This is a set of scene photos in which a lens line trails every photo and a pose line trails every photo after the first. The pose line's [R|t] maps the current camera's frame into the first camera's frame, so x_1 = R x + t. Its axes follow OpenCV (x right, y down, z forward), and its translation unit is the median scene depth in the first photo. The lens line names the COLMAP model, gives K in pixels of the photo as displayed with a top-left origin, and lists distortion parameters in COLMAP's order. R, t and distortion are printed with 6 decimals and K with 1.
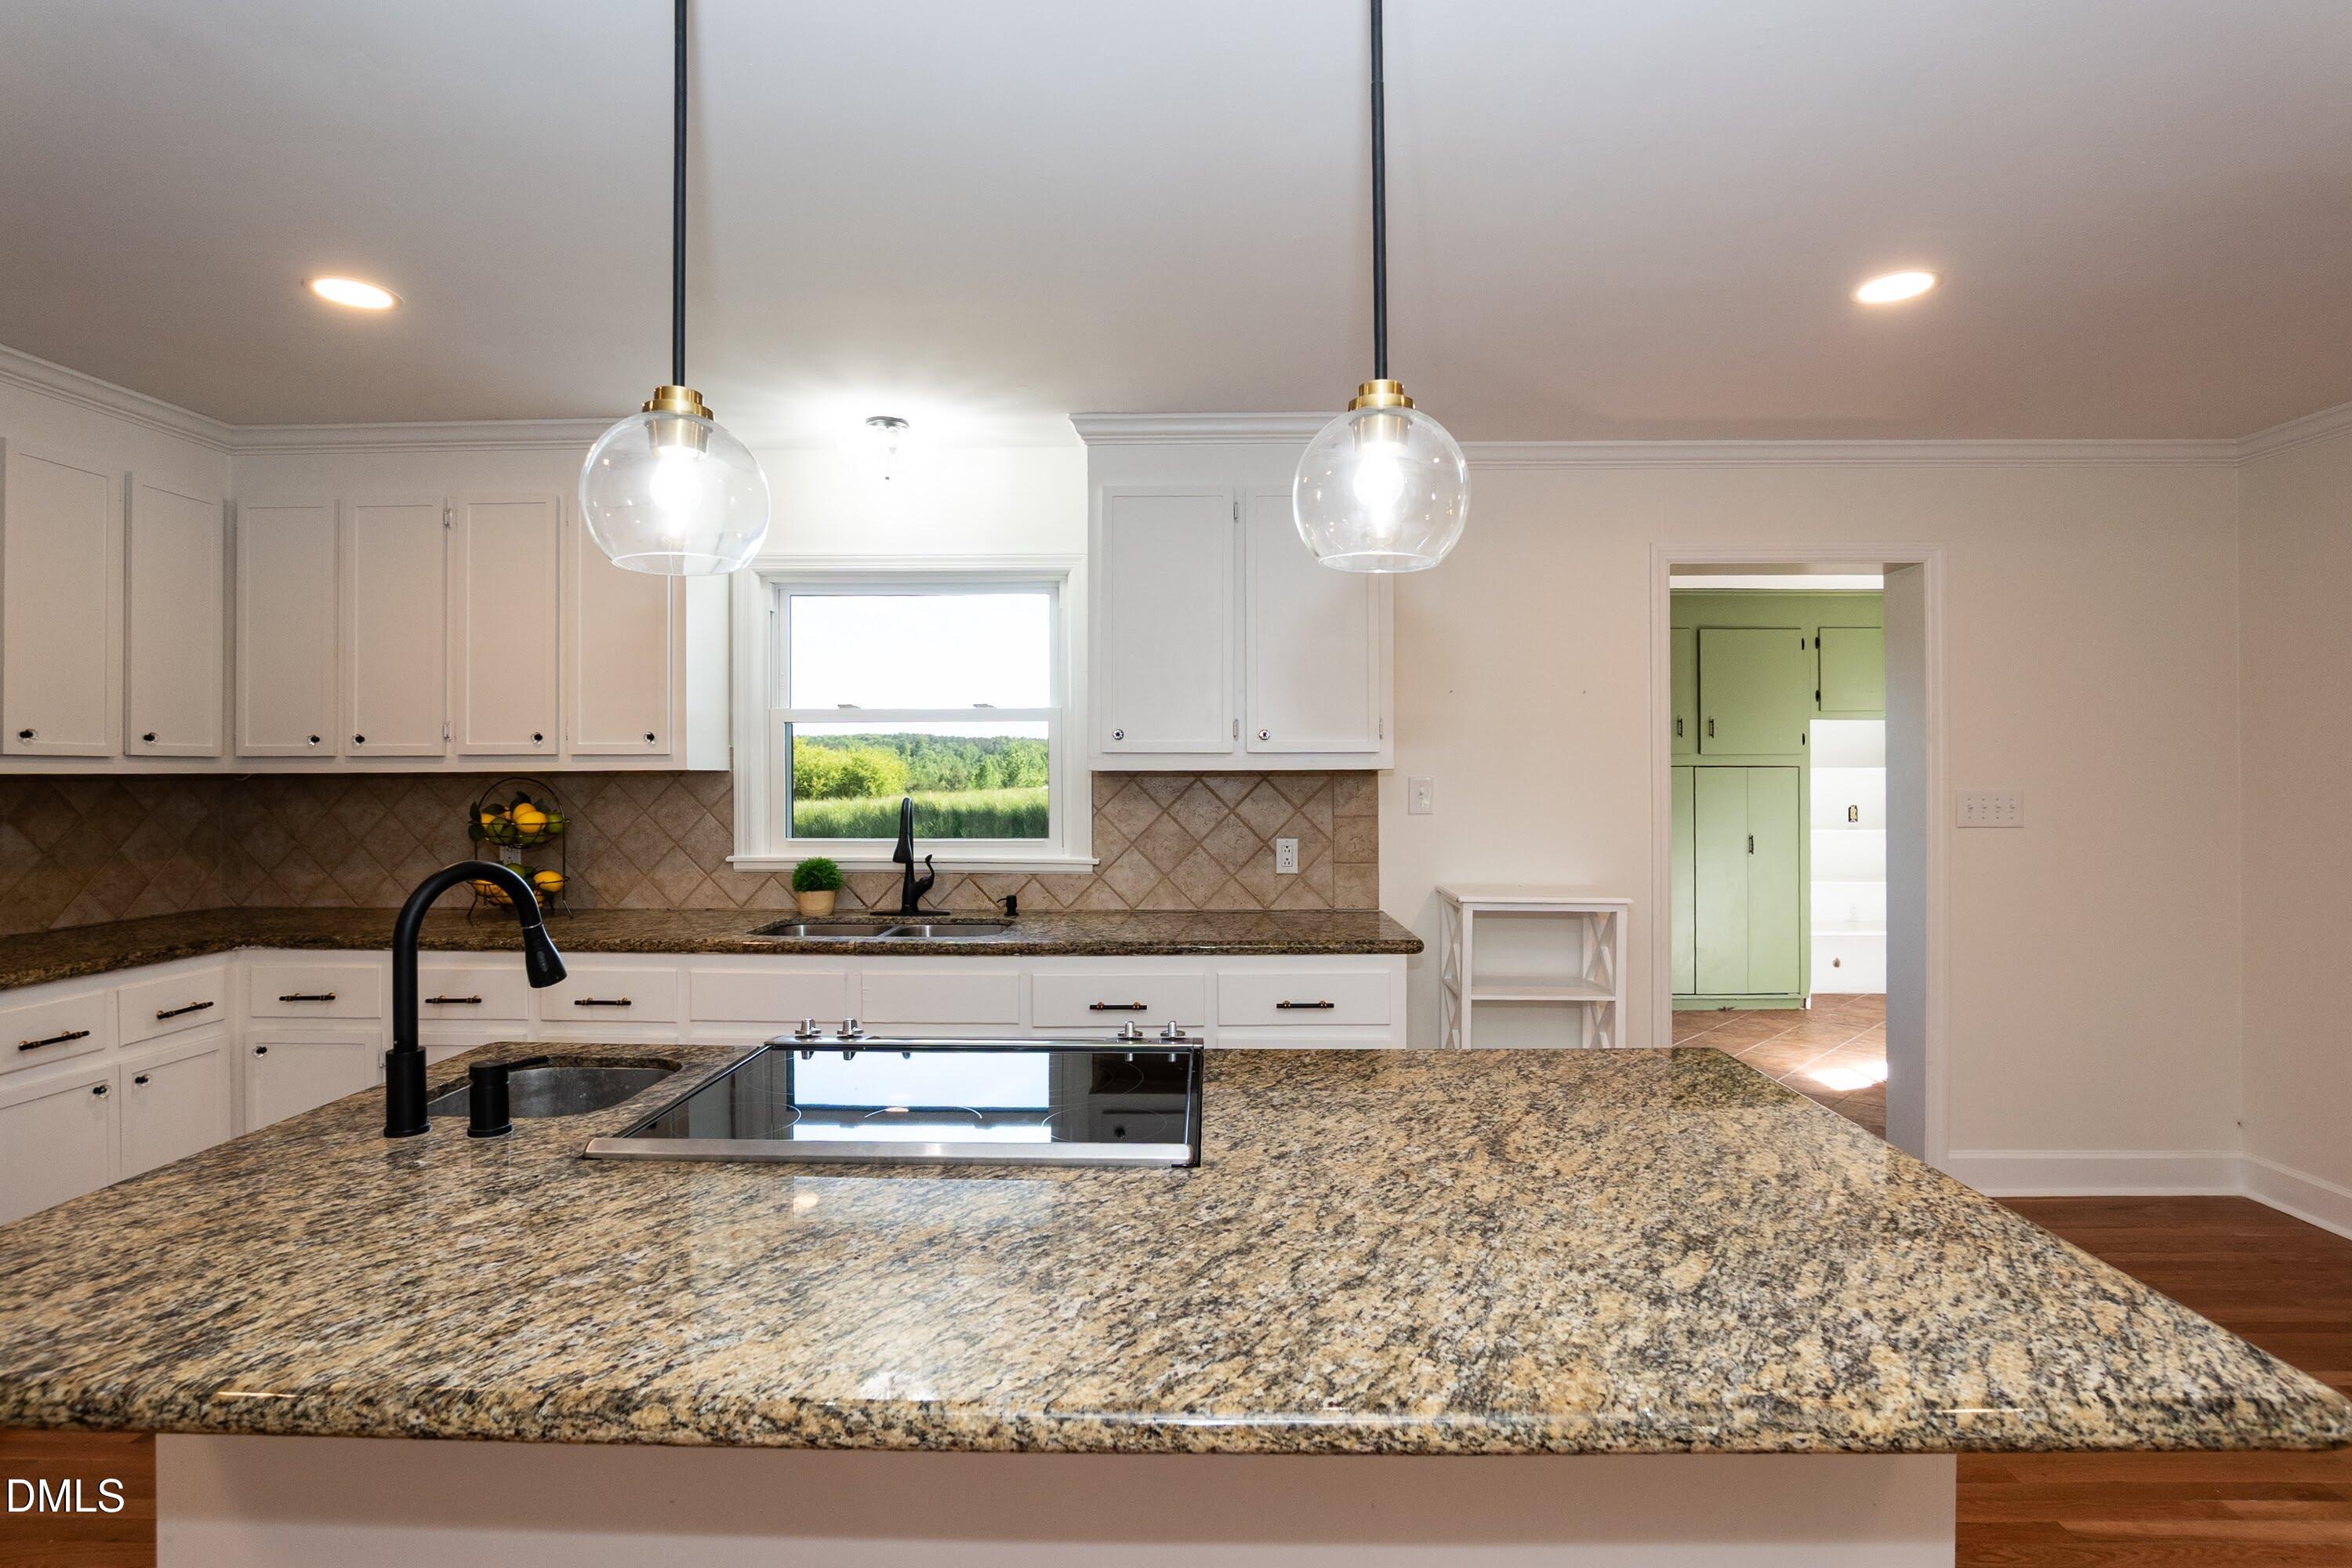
lens RADIAL K [[1062.2, 0, 1184.8], [0, 1062.2, 758.4], [0, 0, 1]] dist [-0.002250, 0.000174]
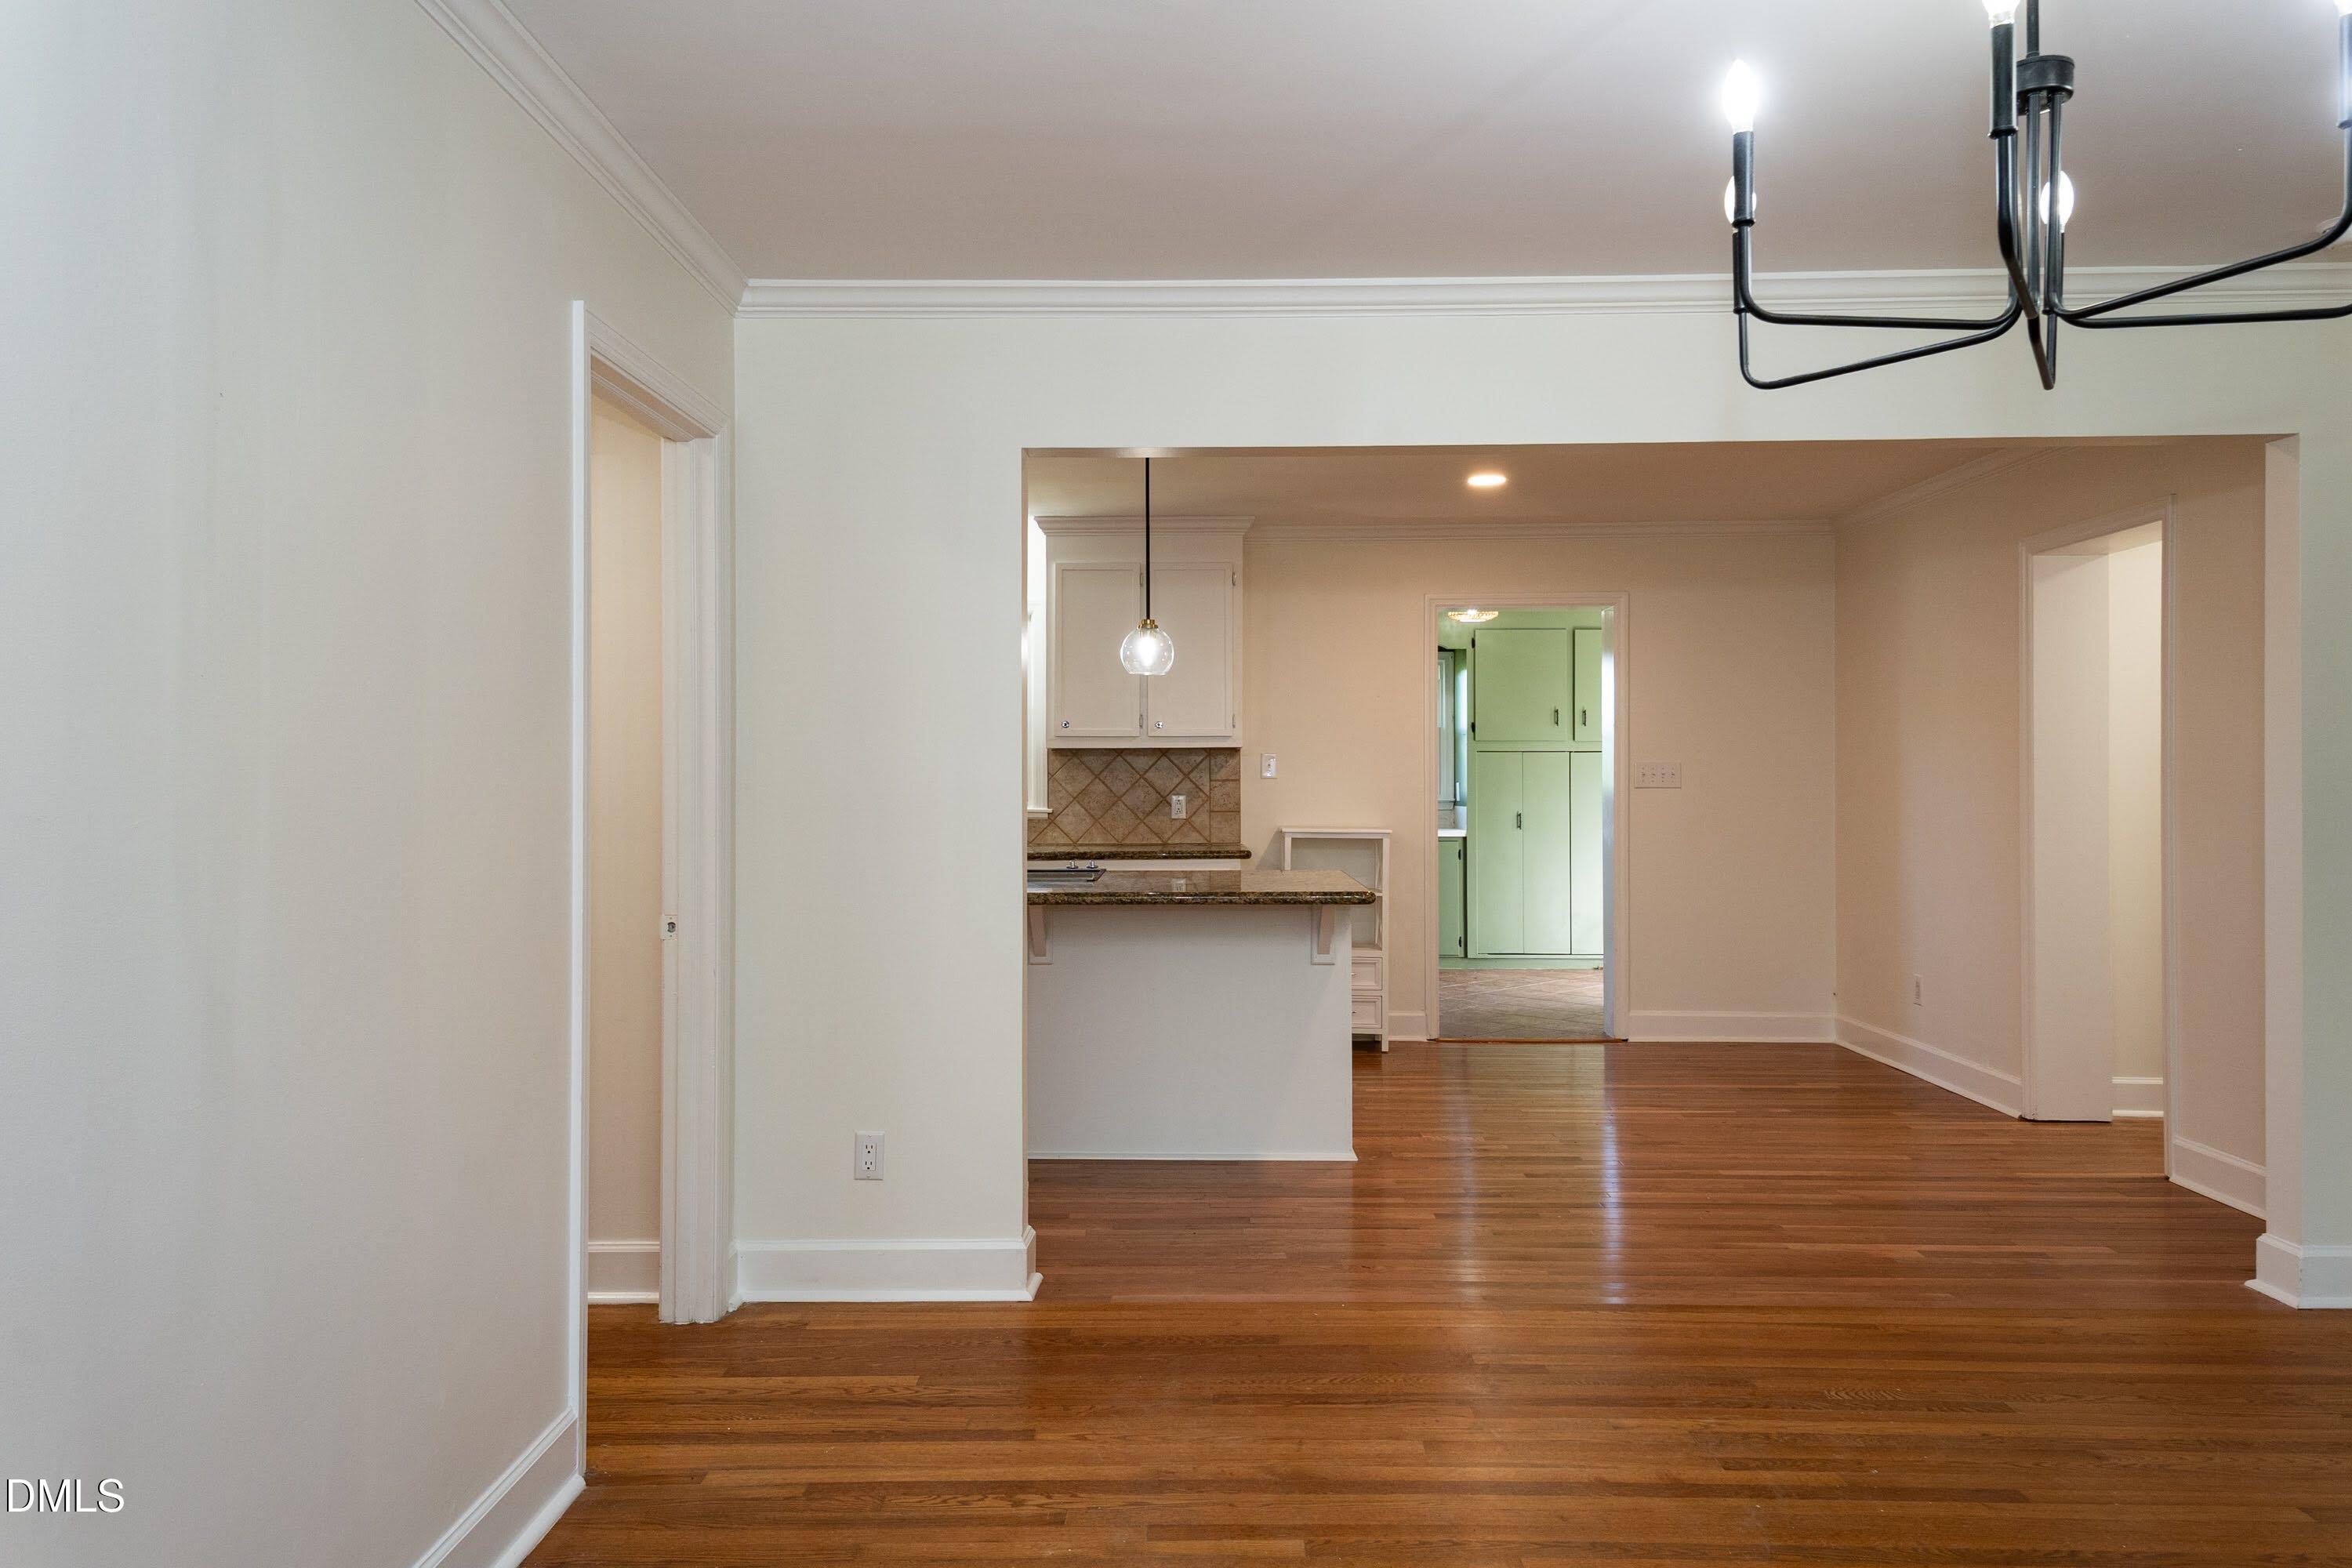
lens RADIAL K [[1649.2, 0, 1196.9], [0, 1649.2, 781.6], [0, 0, 1]] dist [0.040121, -0.004249]
pose [[0.999703, 0.001395, 0.024343, 0.065167], [-0.001763, 0.999884, 0.015121, 0.021624], [-0.024319, -0.015159, 0.999589, -1.302210]]
